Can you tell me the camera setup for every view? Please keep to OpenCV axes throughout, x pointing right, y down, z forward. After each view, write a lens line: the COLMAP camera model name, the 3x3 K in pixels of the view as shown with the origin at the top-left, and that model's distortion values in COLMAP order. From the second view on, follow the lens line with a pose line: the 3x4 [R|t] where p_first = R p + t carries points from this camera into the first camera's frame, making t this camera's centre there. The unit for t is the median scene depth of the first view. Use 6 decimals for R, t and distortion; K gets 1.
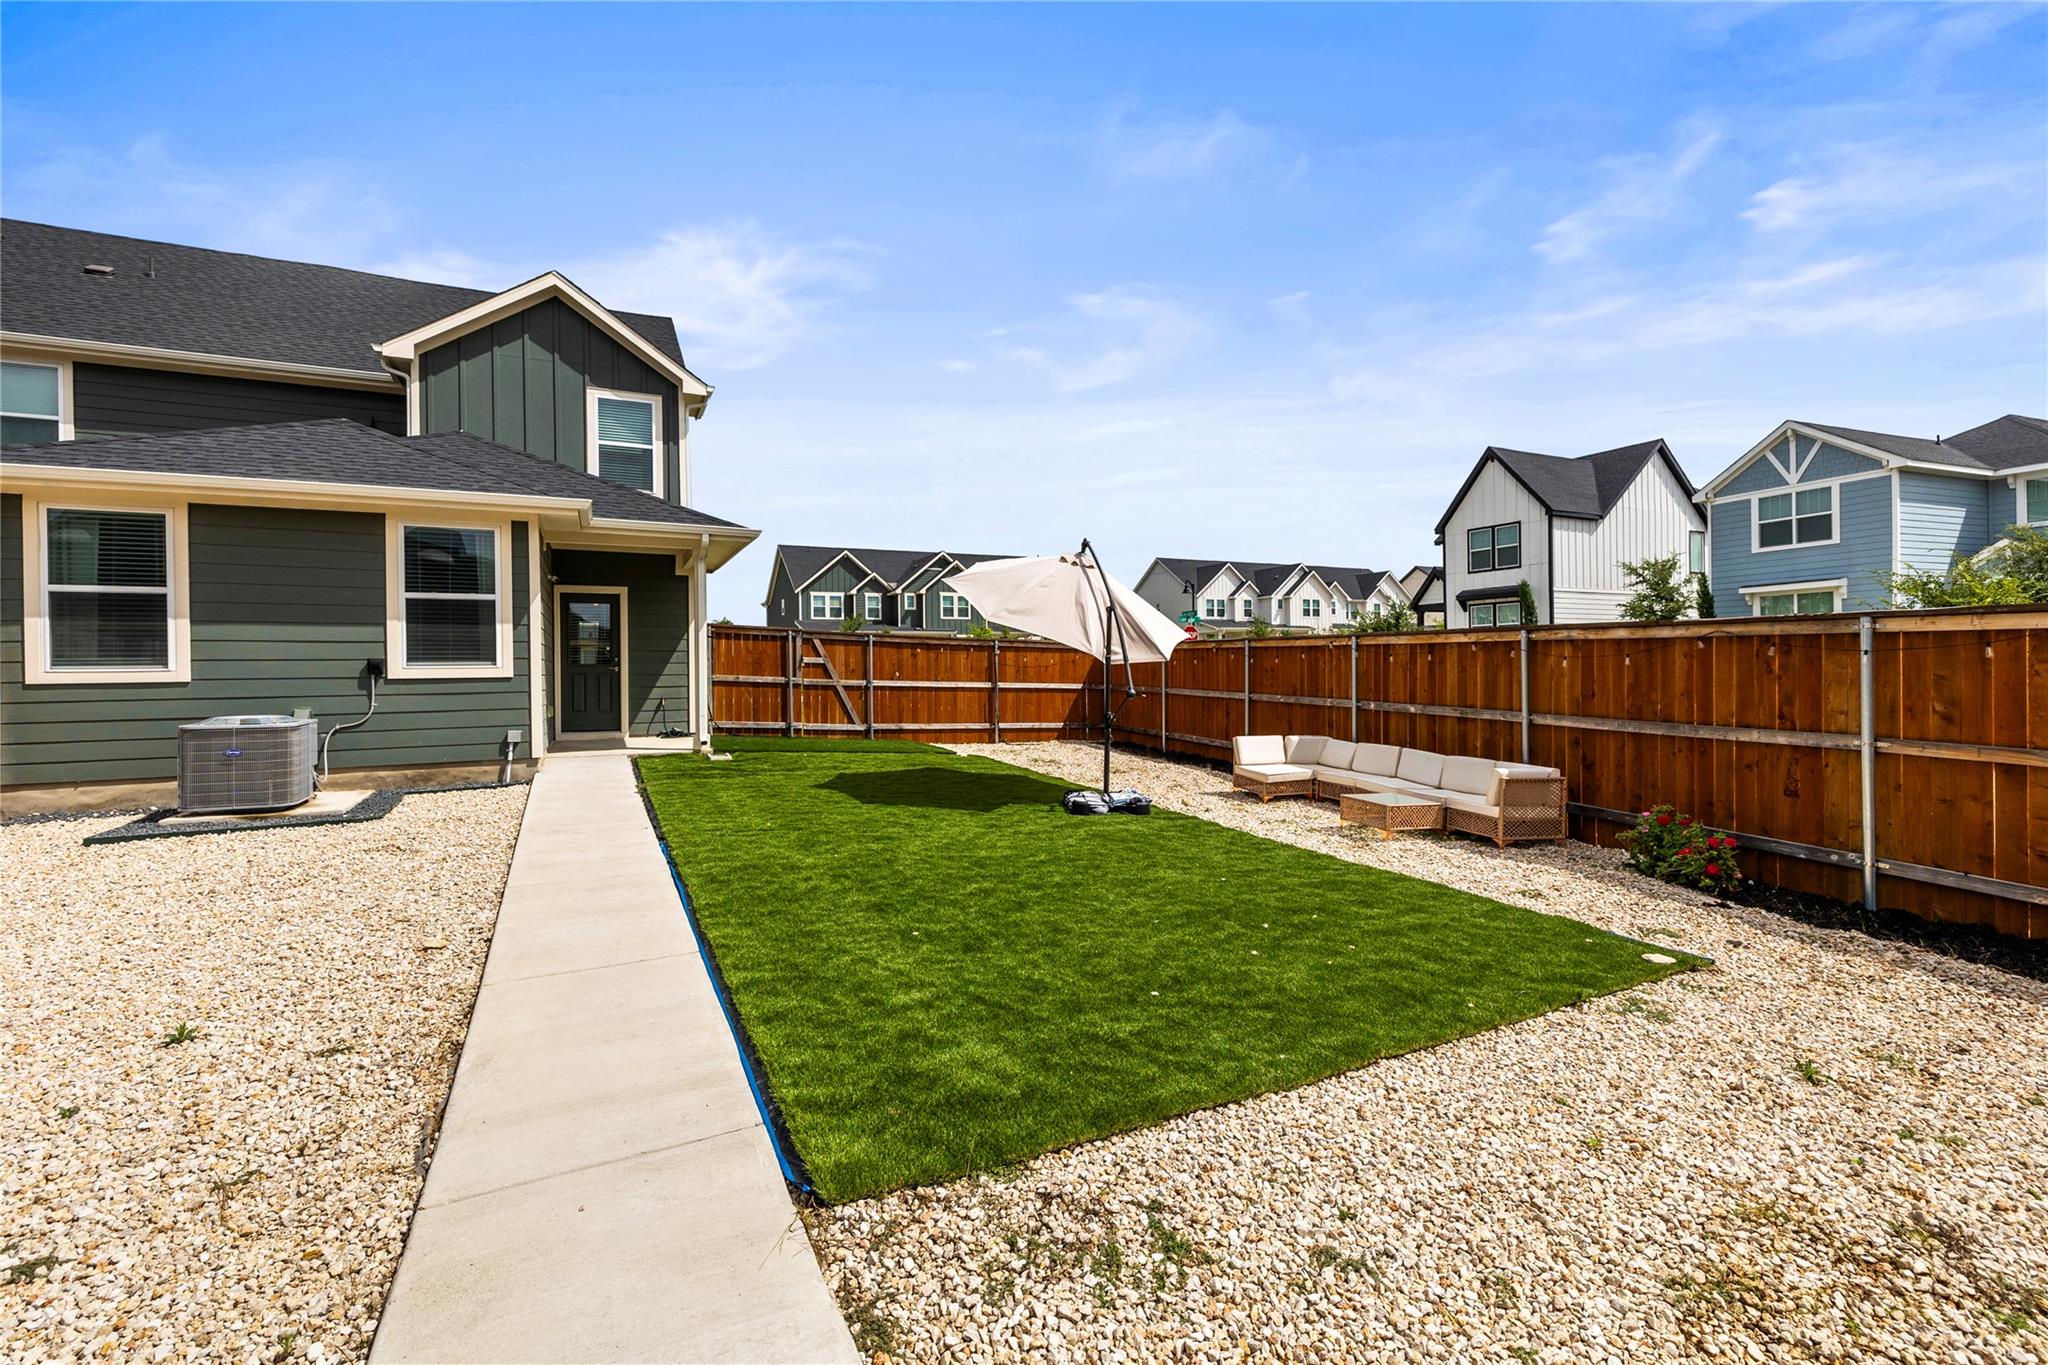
lens RADIAL K [[873.0, 0, 1024.3], [0, 873.0, 674.4], [0, 0, 1]] dist [-0.000076, 0.000213]
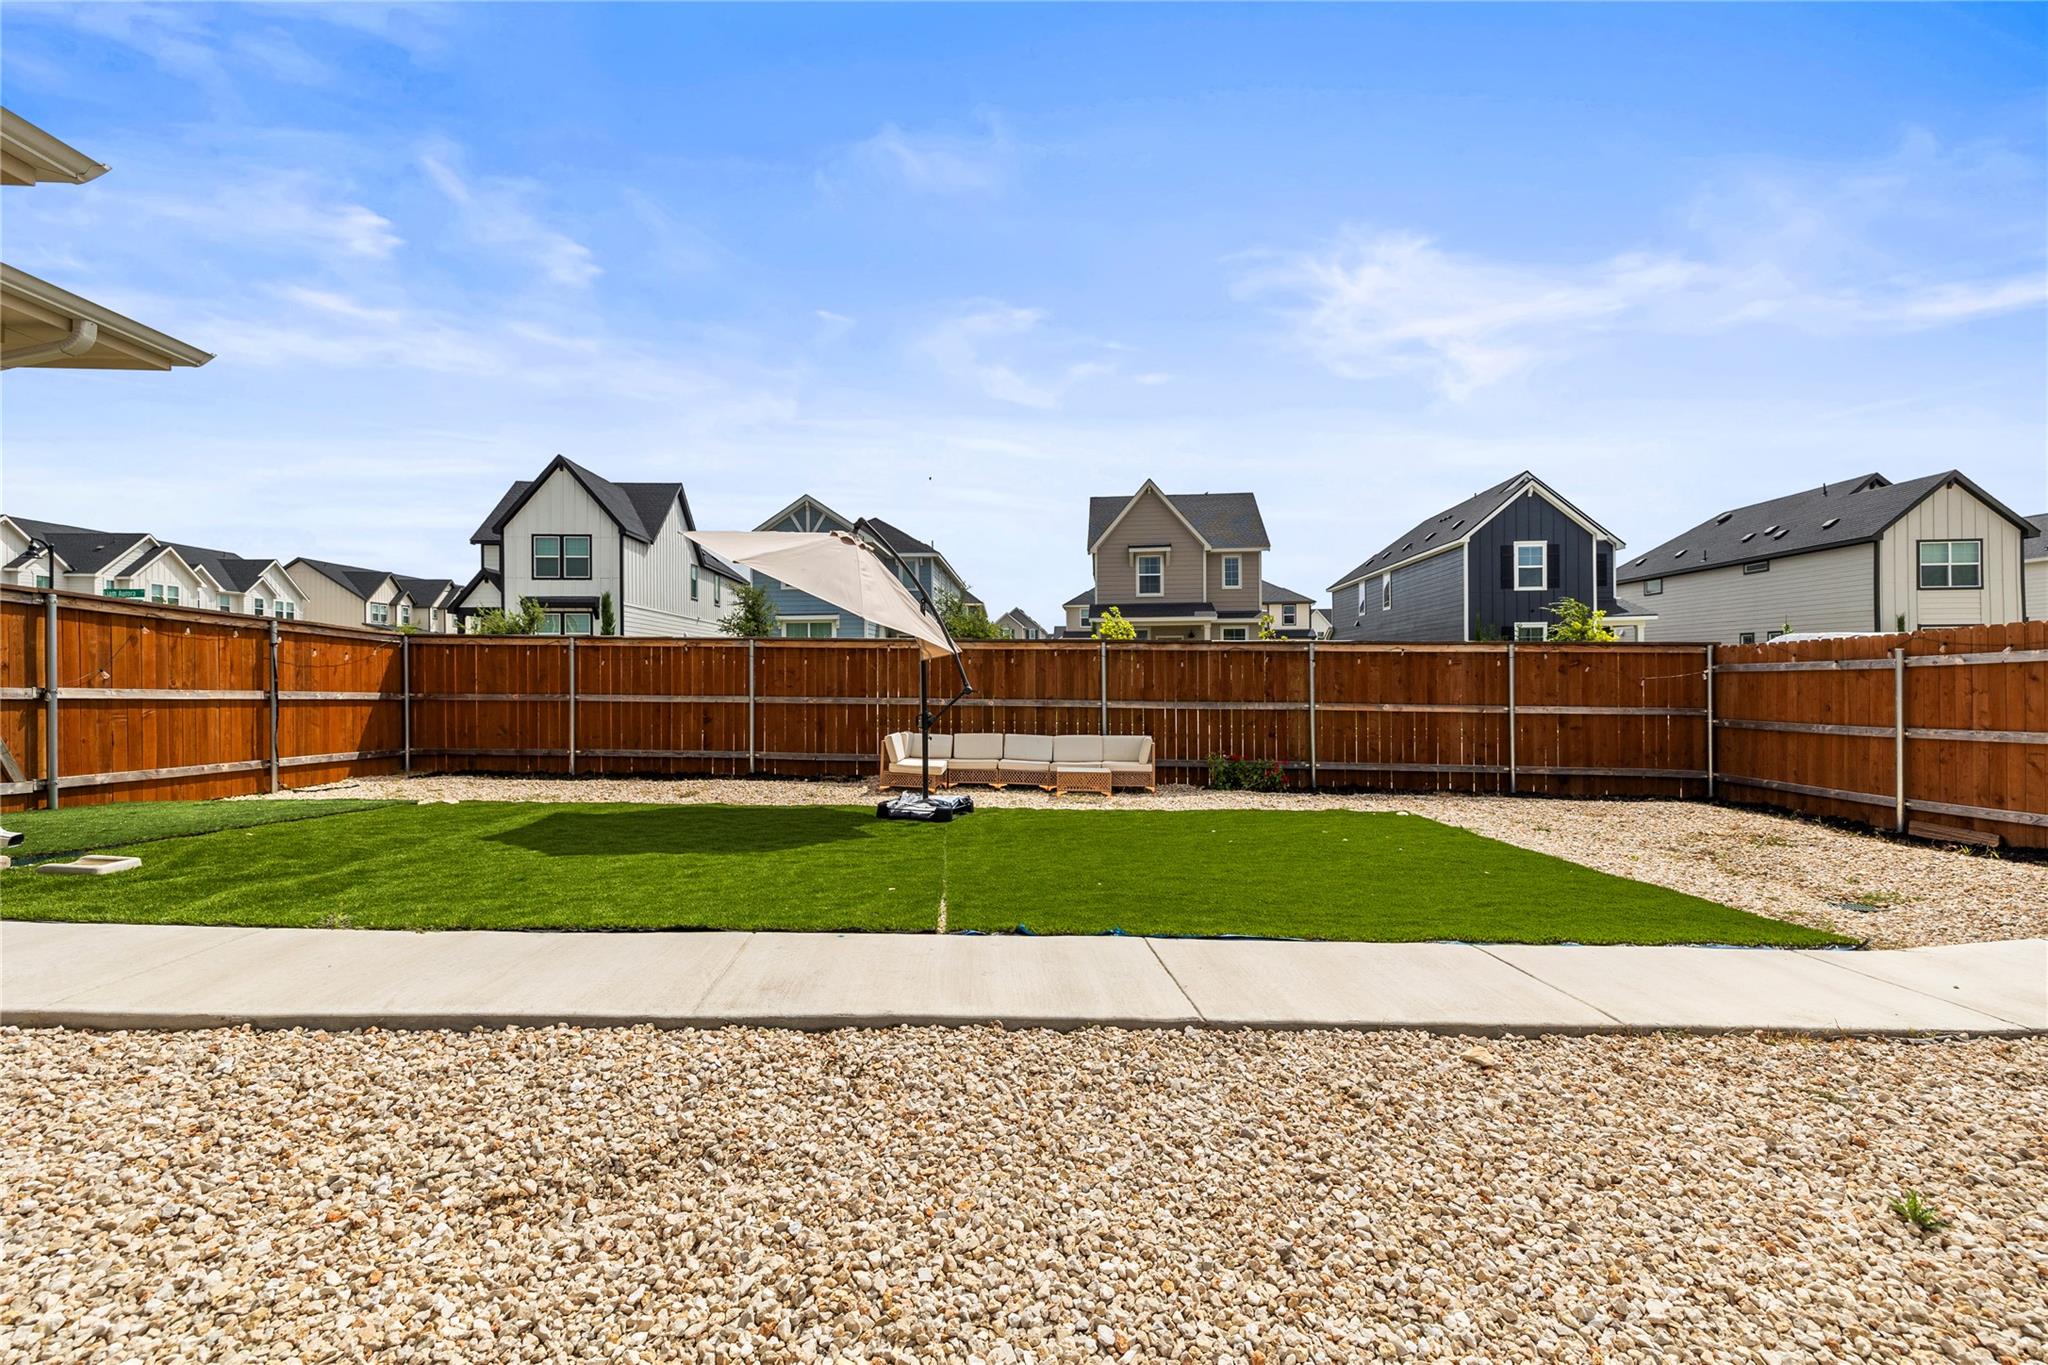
lens RADIAL K [[873.0, 0, 1024.3], [0, 873.0, 674.4], [0, 0, 1]] dist [-0.000076, 0.000213]
pose [[0.373063, 0.008053, 0.927771, -0.424948], [0.007185, 0.999907, -0.011568, 0.009205], [-0.927778, 0.010982, 0.372971, 0.319487]]
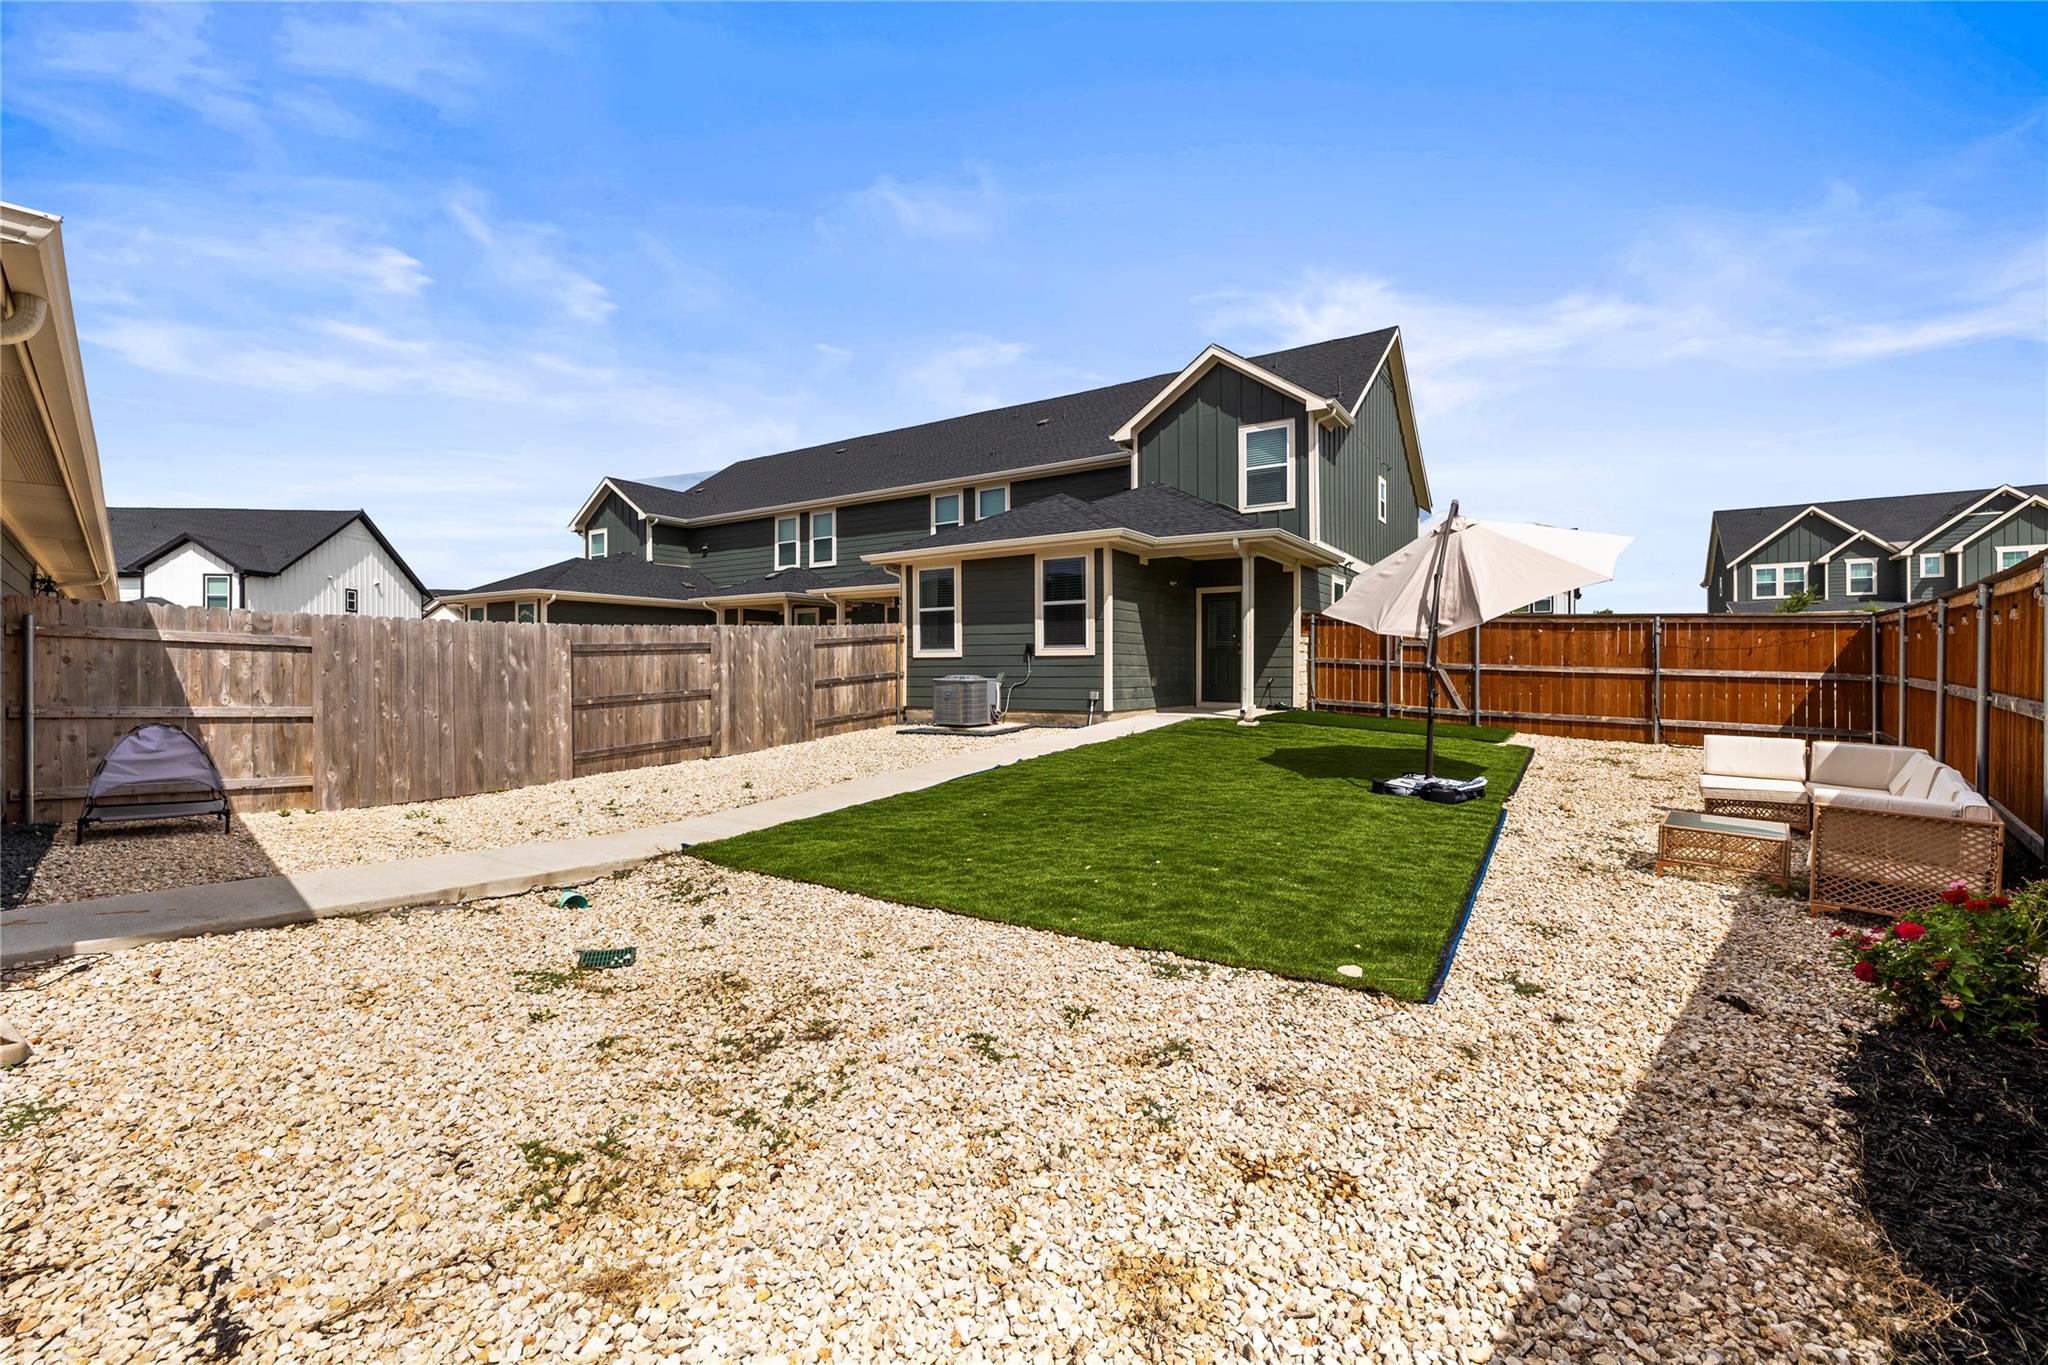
lens RADIAL K [[857.1, 0, 1024.0], [0, 857.1, 682.5], [0, 0, 1]] dist [0.000646, 0.000193]
pose [[0.517237, 0.023864, -0.855510, 0.368821], [-0.010225, 0.999712, 0.021705, 0.011808], [0.855781, -0.002479, 0.517332, 0.094840]]
